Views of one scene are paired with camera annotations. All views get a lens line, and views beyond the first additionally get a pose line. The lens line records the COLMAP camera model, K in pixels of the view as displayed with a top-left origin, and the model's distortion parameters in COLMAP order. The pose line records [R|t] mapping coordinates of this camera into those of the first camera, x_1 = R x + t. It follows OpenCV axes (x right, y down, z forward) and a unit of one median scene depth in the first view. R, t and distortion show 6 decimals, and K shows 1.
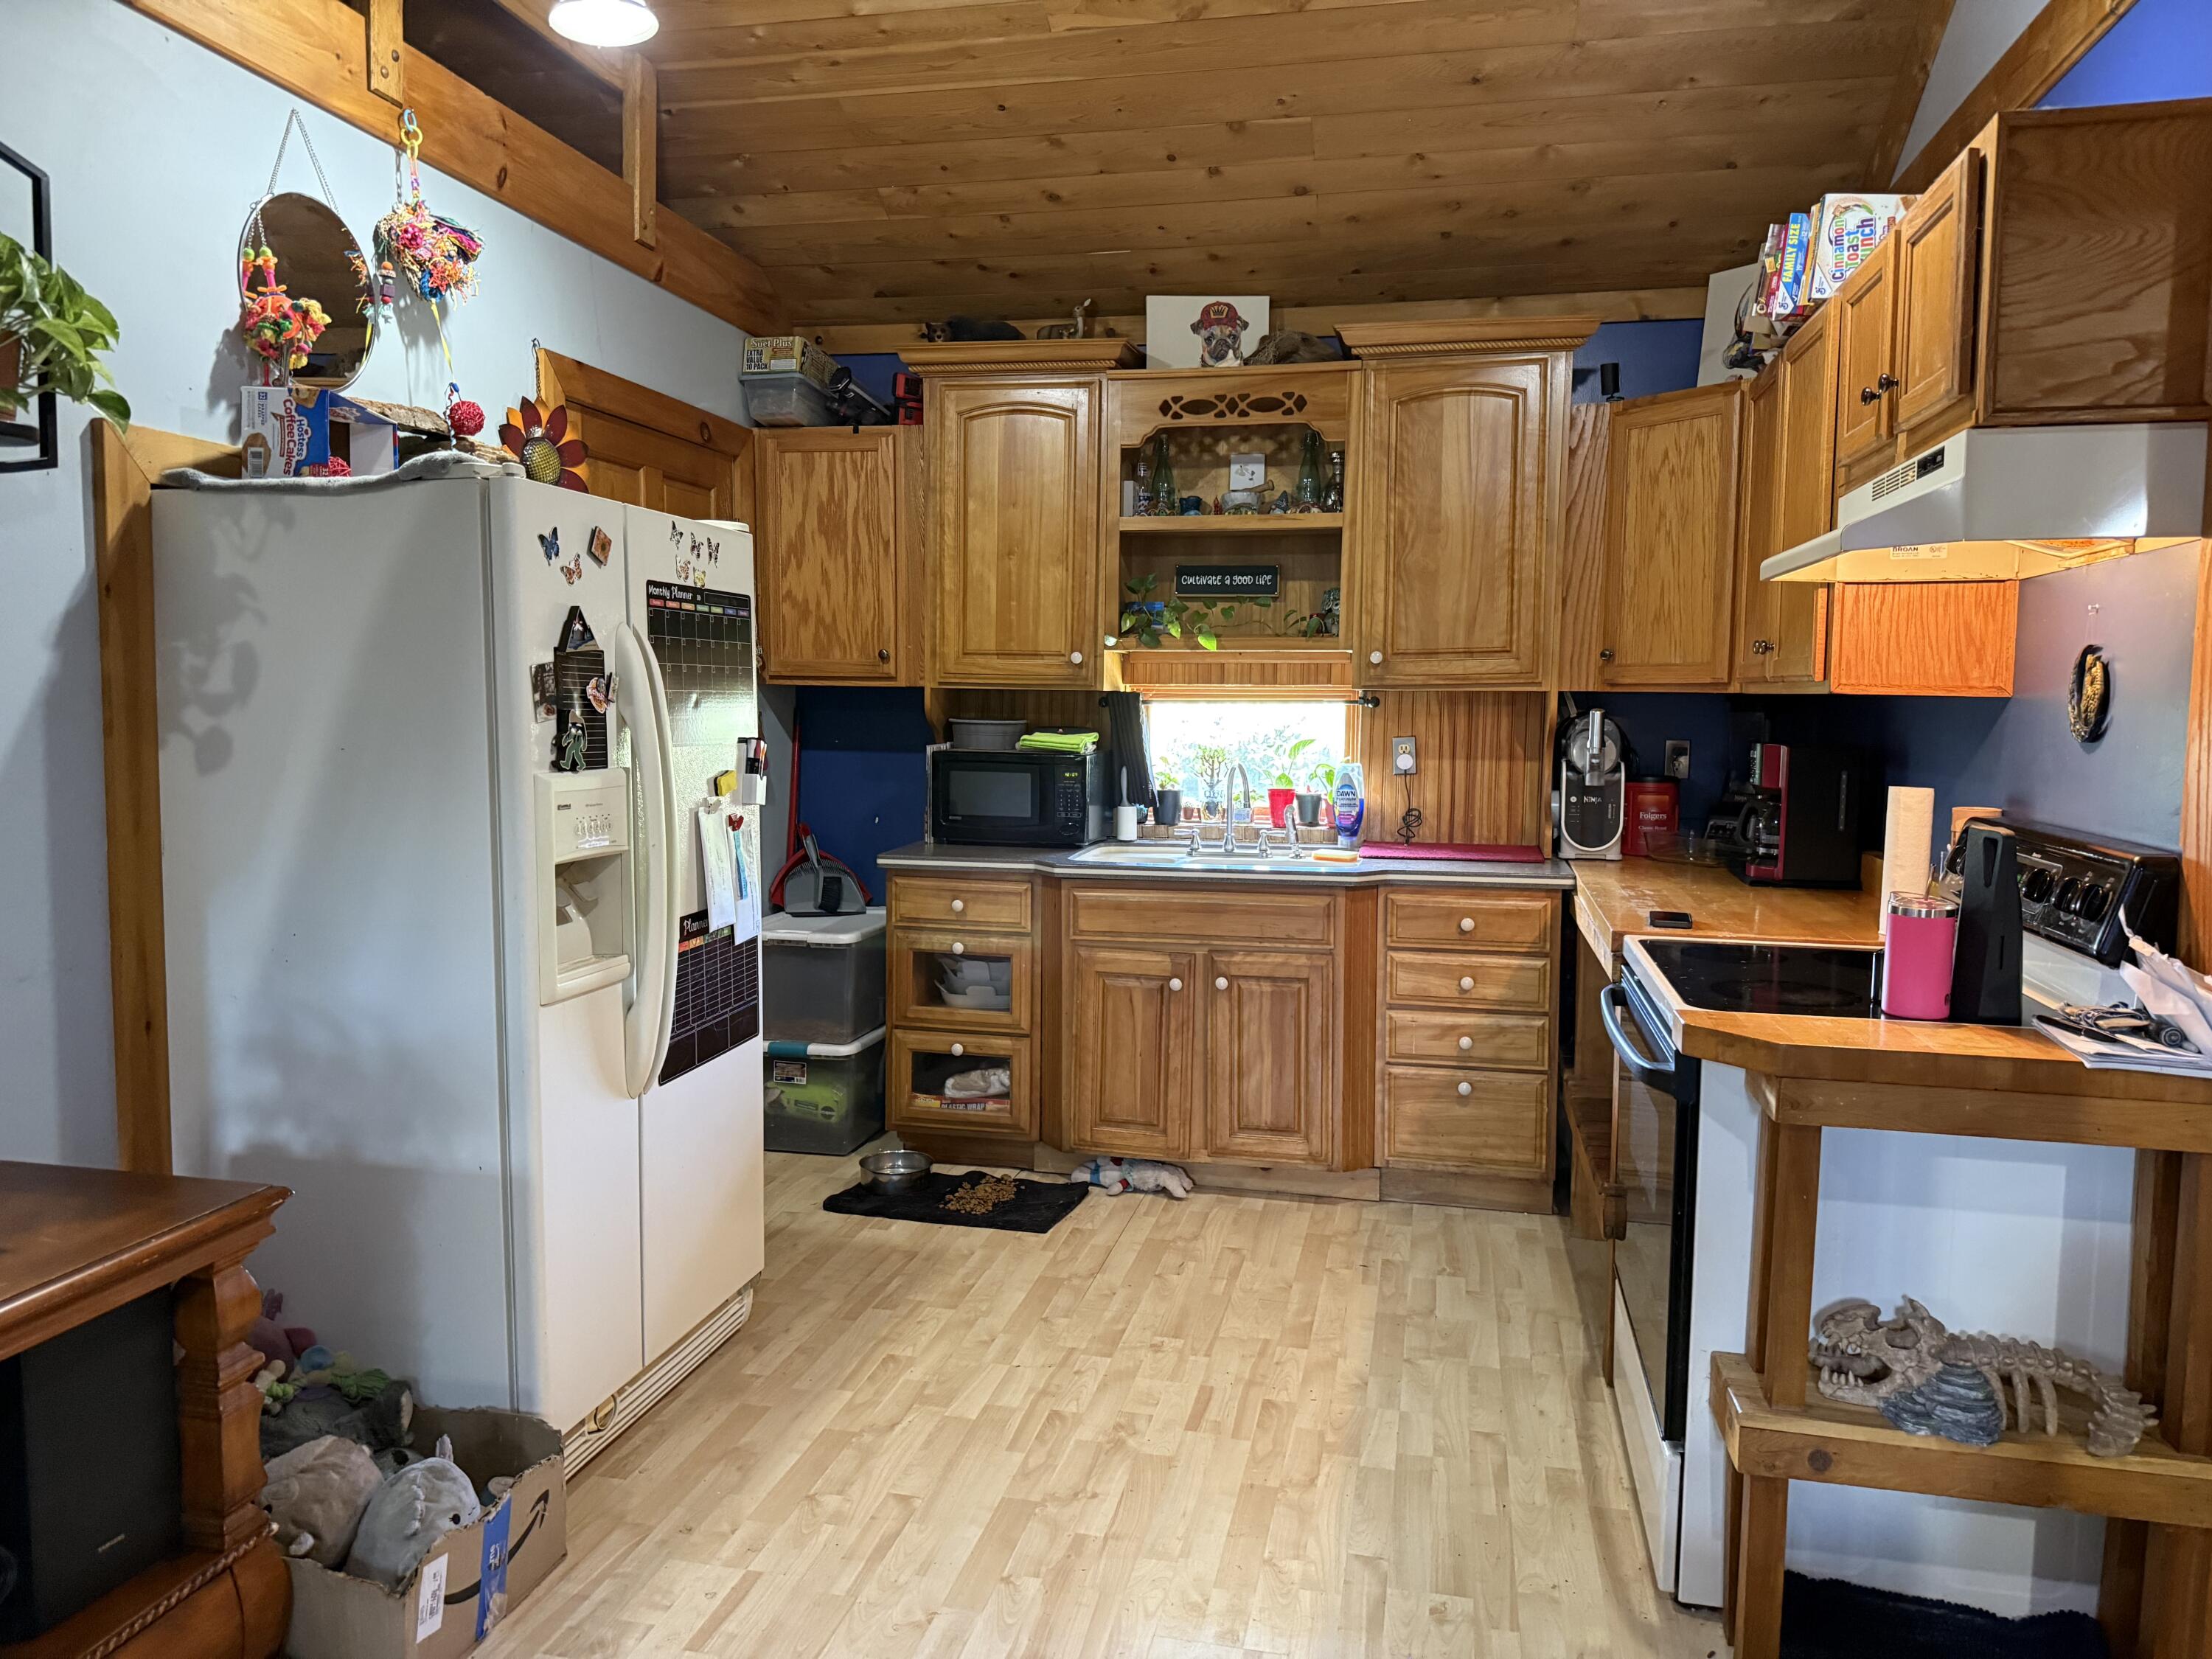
lens RADIAL K [[1551.6, 0, 1106.0], [0, 1551.6, 829.5], [0, 0, 1]] dist [0.104773, -0.145349]
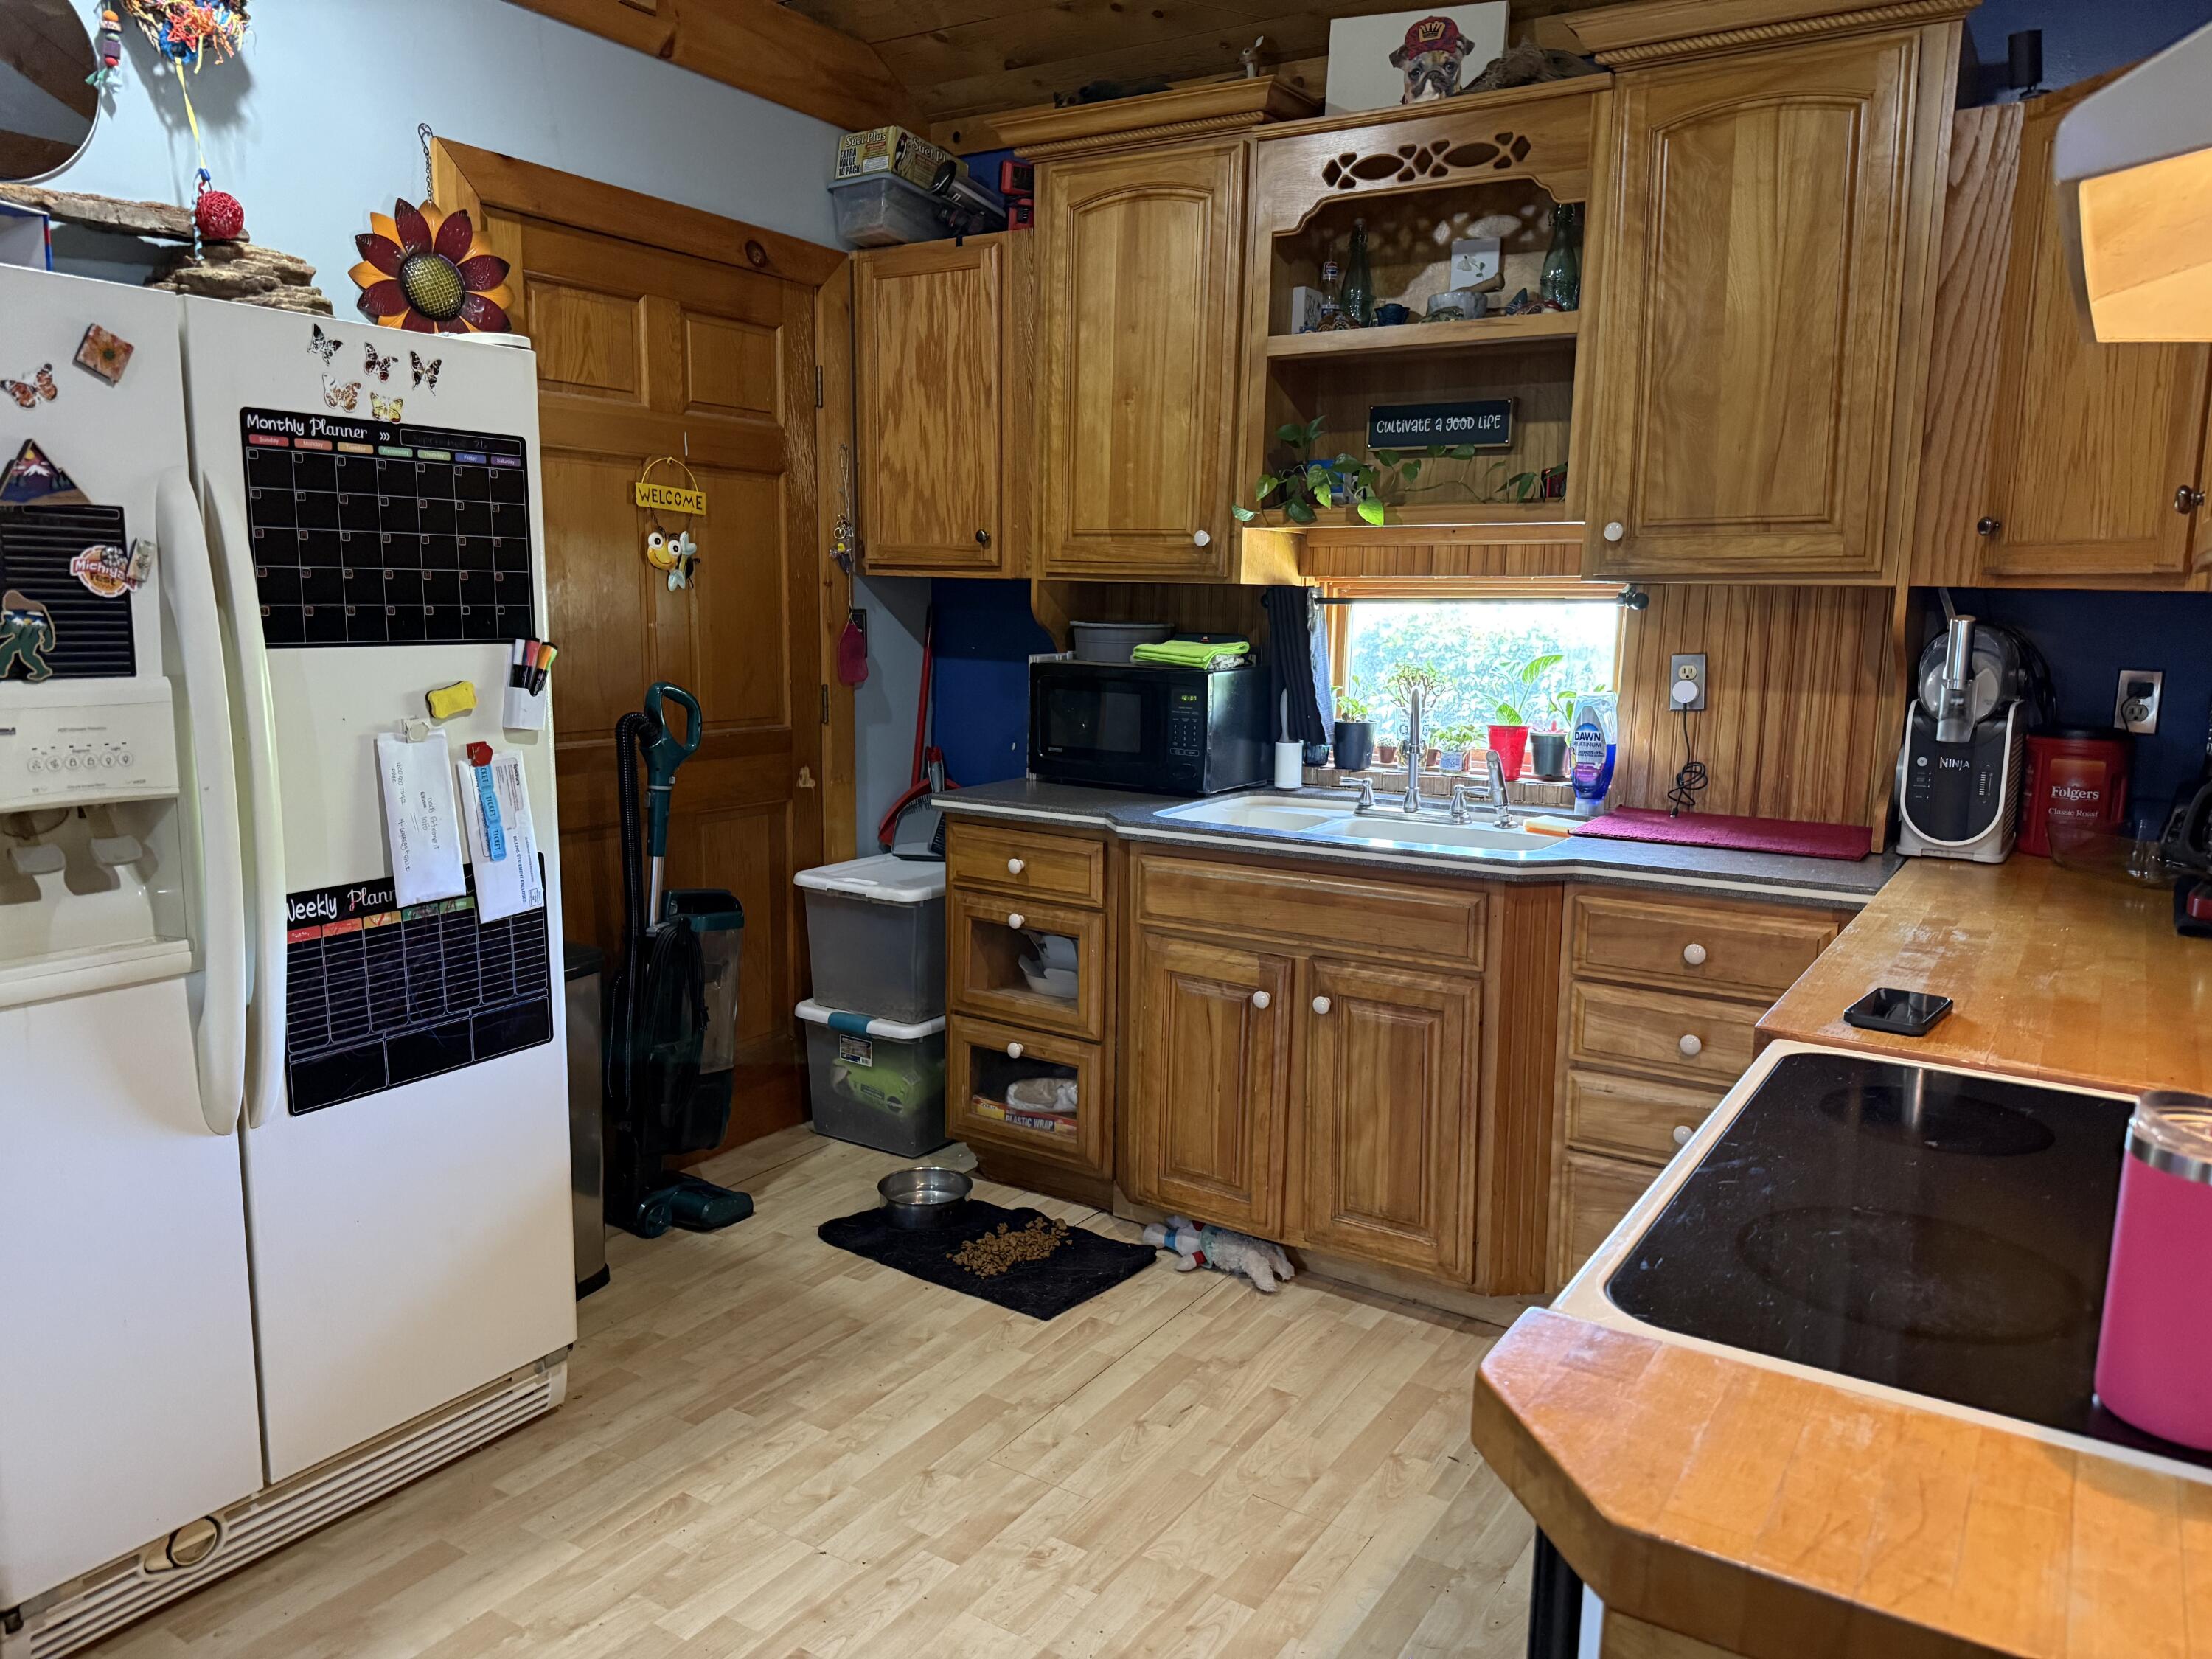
lens RADIAL K [[1595.2, 0, 1051.2], [0, 1595.2, 843.5], [0, 0, 1]] dist [0.110868, -0.208546]
pose [[0.939385, 0.060405, -0.337501, 0.186181], [-0.038317, 0.996687, 0.071736, -0.019081], [0.340716, -0.054456, 0.938588, 0.269248]]
